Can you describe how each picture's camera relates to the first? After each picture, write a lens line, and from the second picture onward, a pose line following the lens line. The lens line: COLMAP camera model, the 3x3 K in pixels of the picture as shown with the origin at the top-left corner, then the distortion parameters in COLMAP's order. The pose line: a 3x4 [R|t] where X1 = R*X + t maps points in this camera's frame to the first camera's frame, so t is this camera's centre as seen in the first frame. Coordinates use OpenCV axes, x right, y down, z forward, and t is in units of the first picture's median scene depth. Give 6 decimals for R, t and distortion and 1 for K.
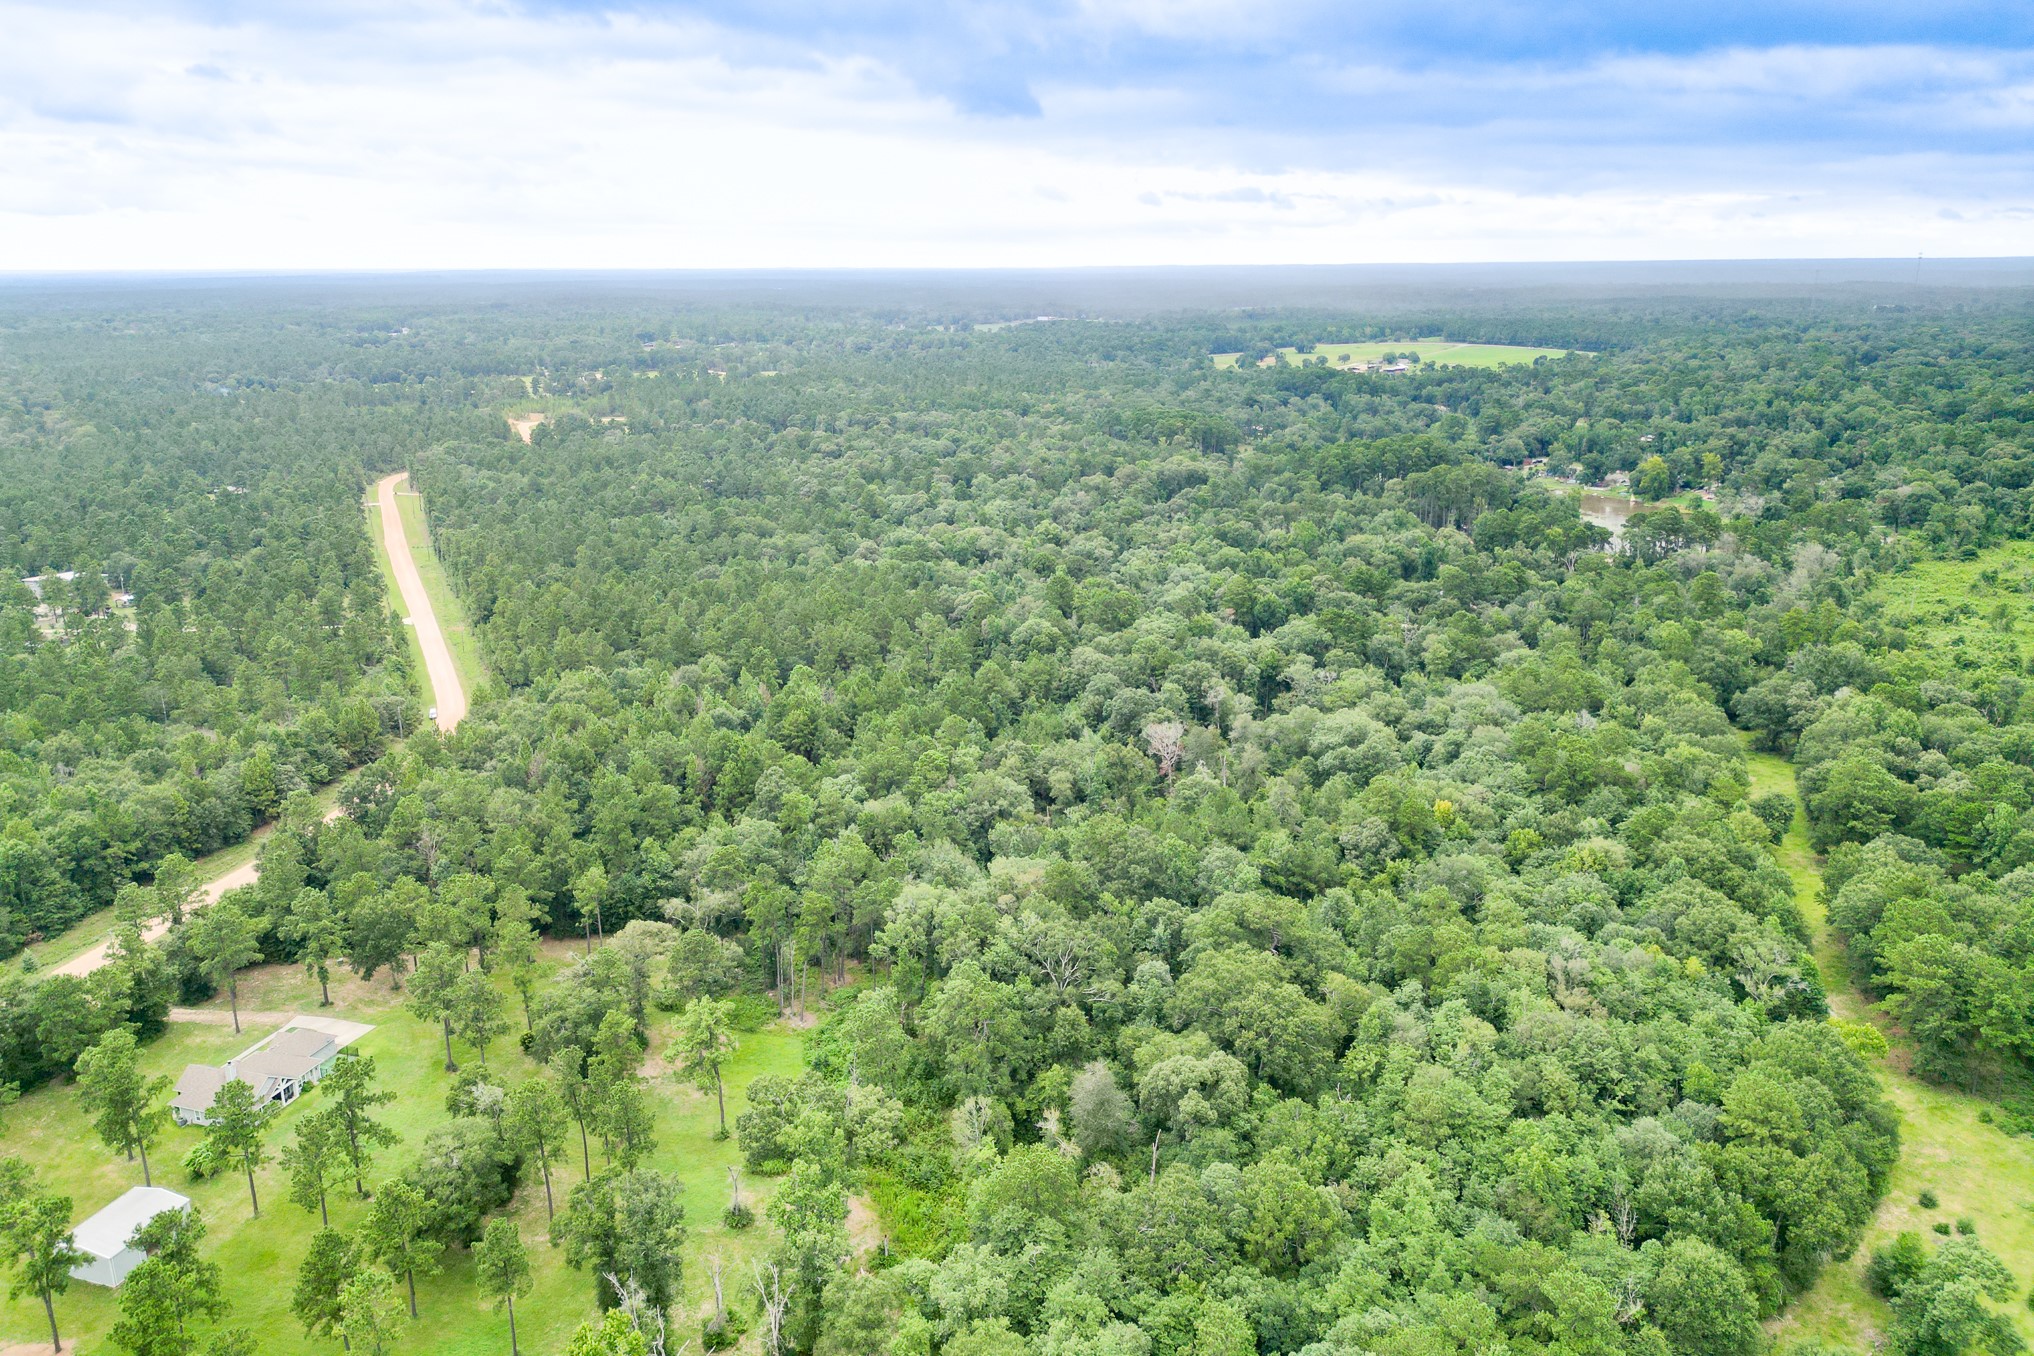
lens RADIAL K [[1449.9, 0, 1011.0], [0, 1449.9, 686.0], [0, 0, 1]] dist [0.068428, -0.064855]
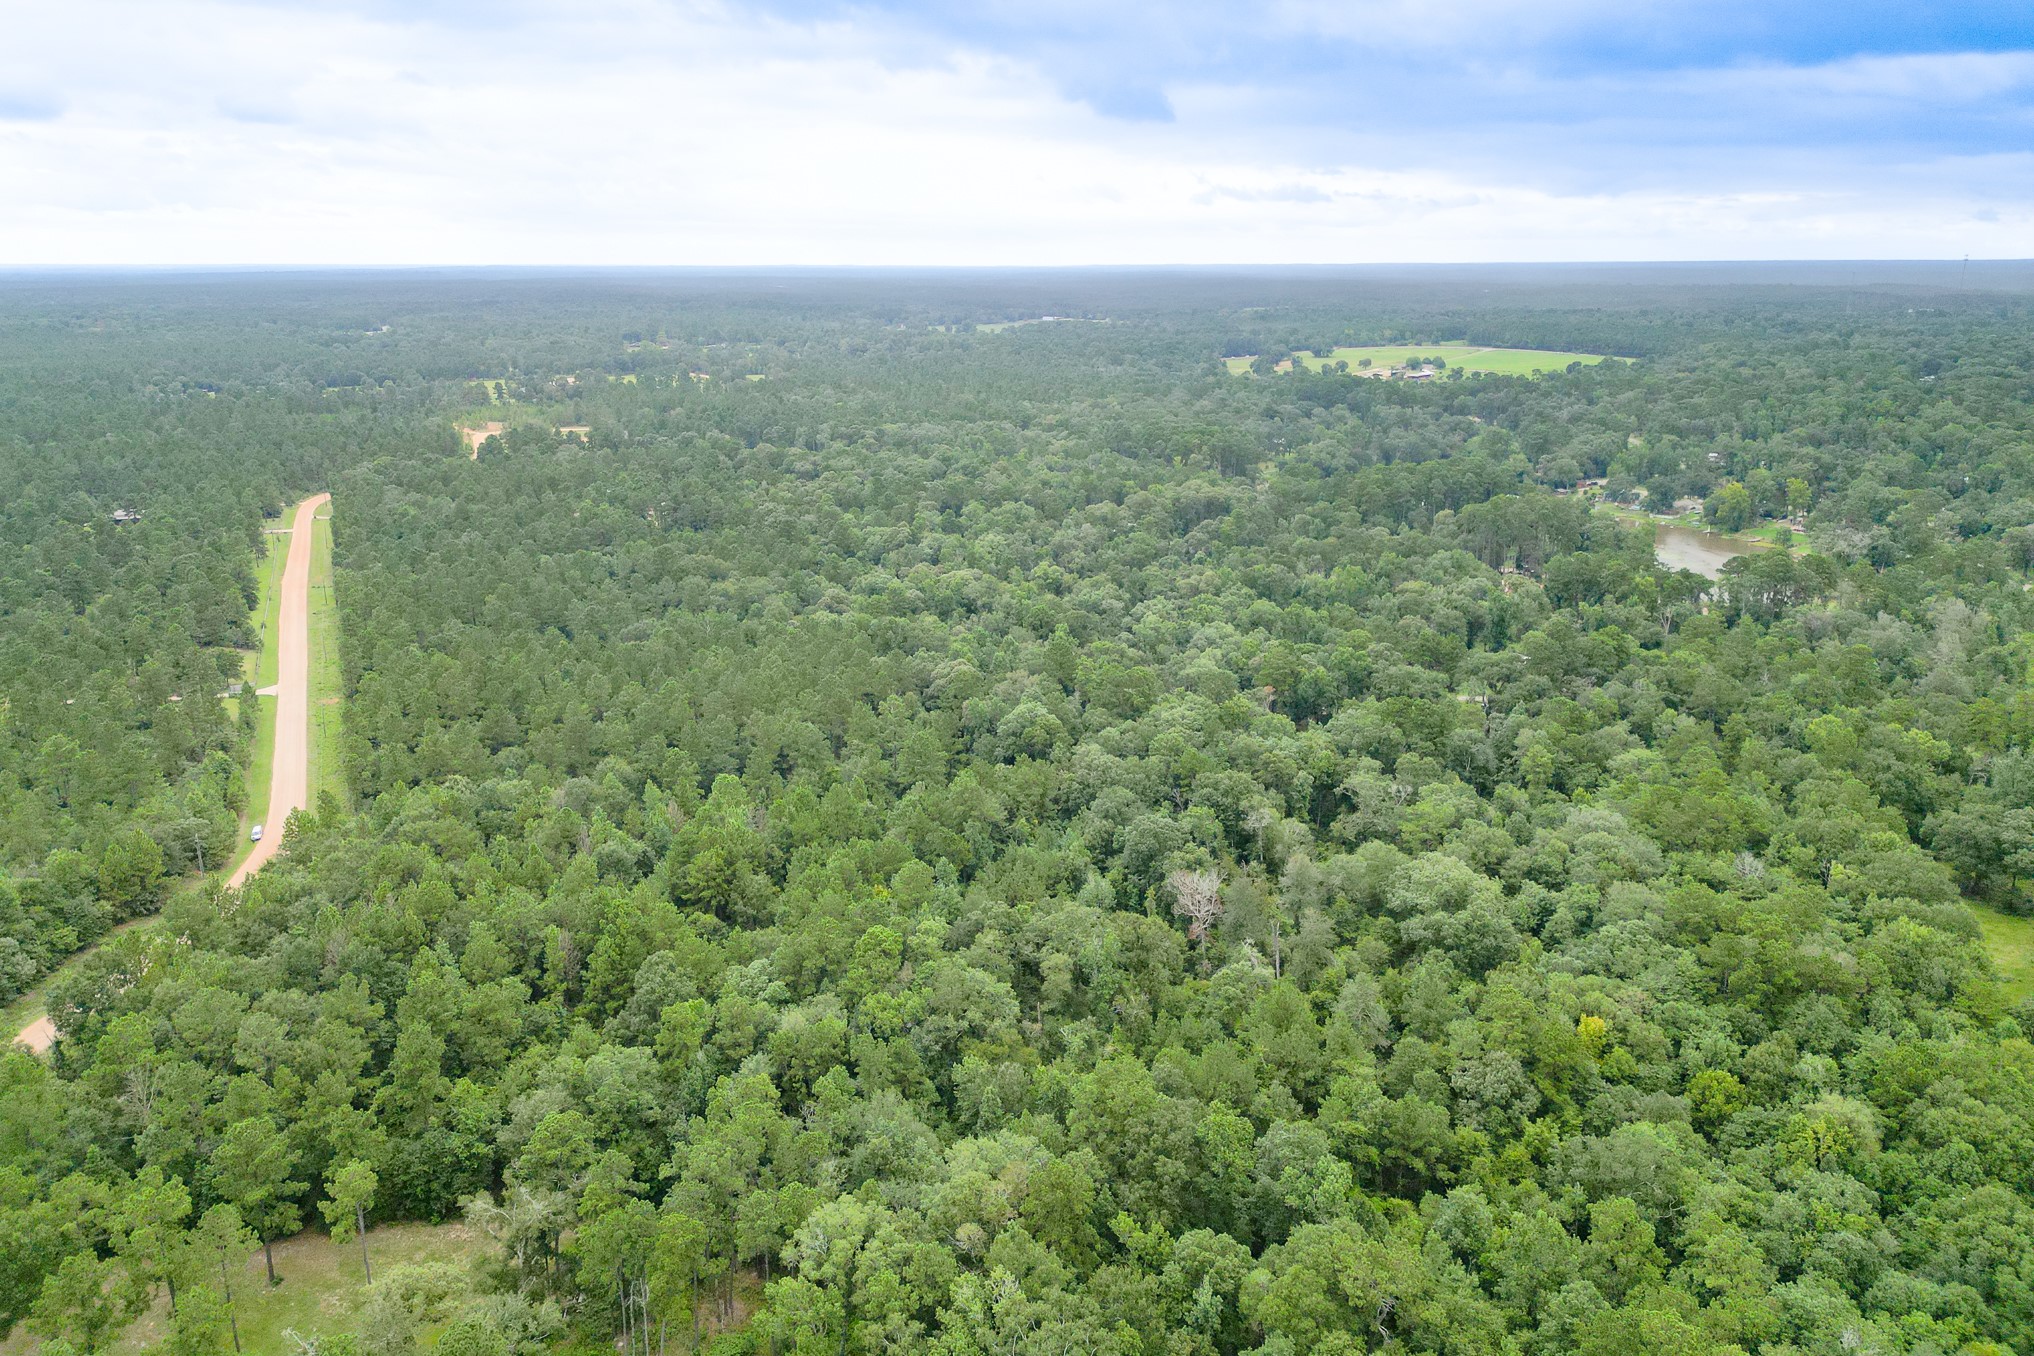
lens RADIAL K [[1449.9, 0, 1014.4], [0, 1449.9, 685.7], [0, 0, 1]] dist [0.068428, -0.064855]
pose [[0.999989, 0.004545, -0.000835, 0.009902], [-0.004544, 0.999989, 0.000960, -0.058860], [0.000840, -0.000956, 0.999999, 0.202045]]
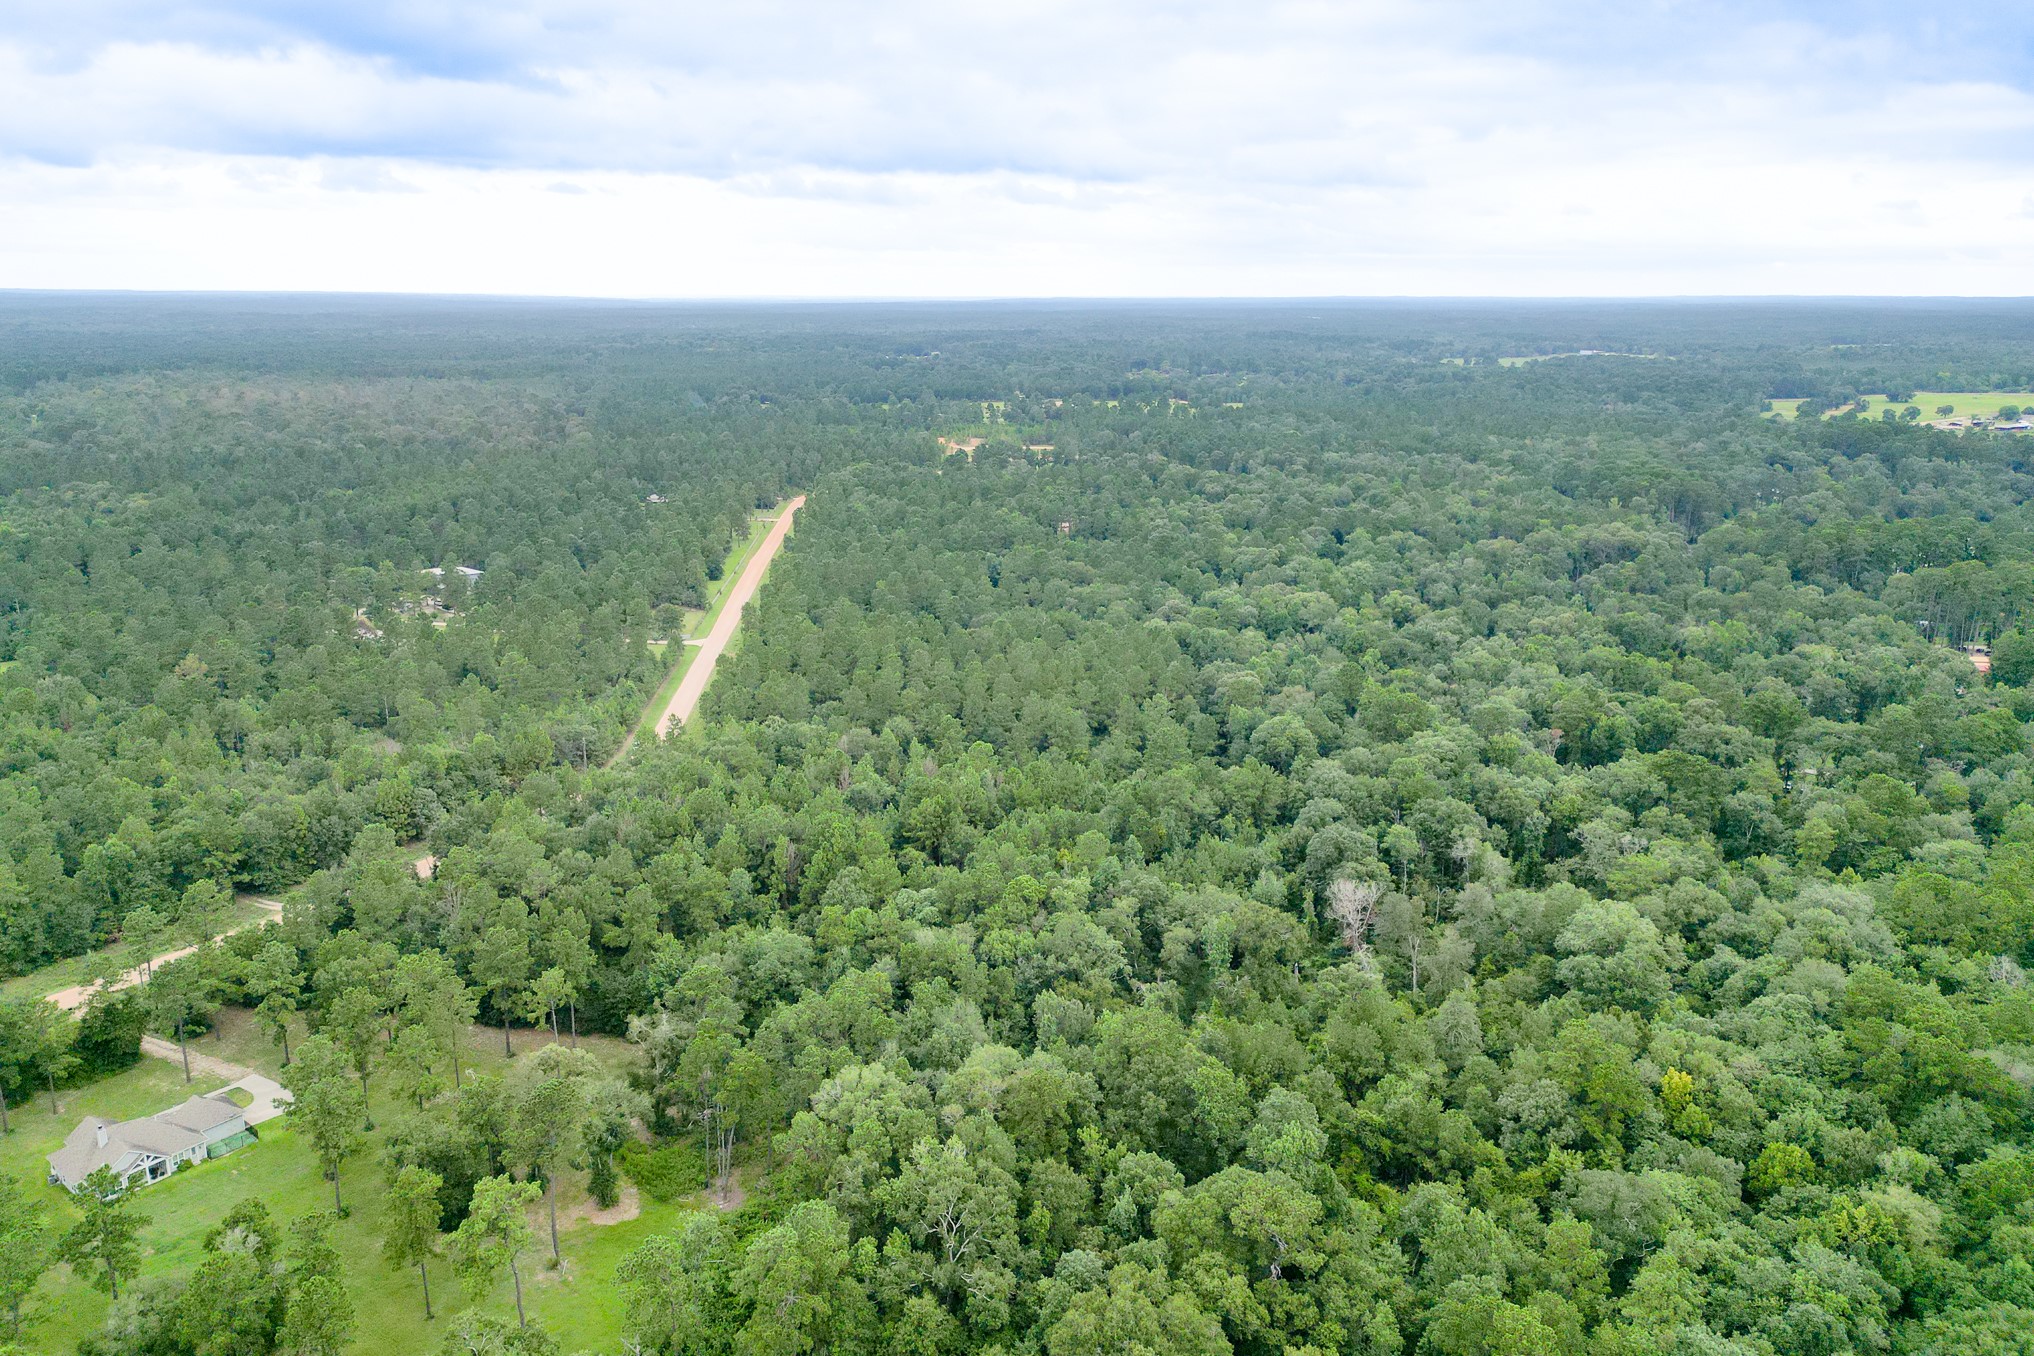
lens RADIAL K [[1449.9, 0, 986.9], [0, 1449.9, 675.3], [0, 0, 1]] dist [0.068428, -0.064855]
pose [[0.927981, 0.105304, -0.357437, 0.157391], [-0.114087, 0.993465, -0.003511, -0.048422], [0.354732, 0.044037, 0.933931, 0.160011]]
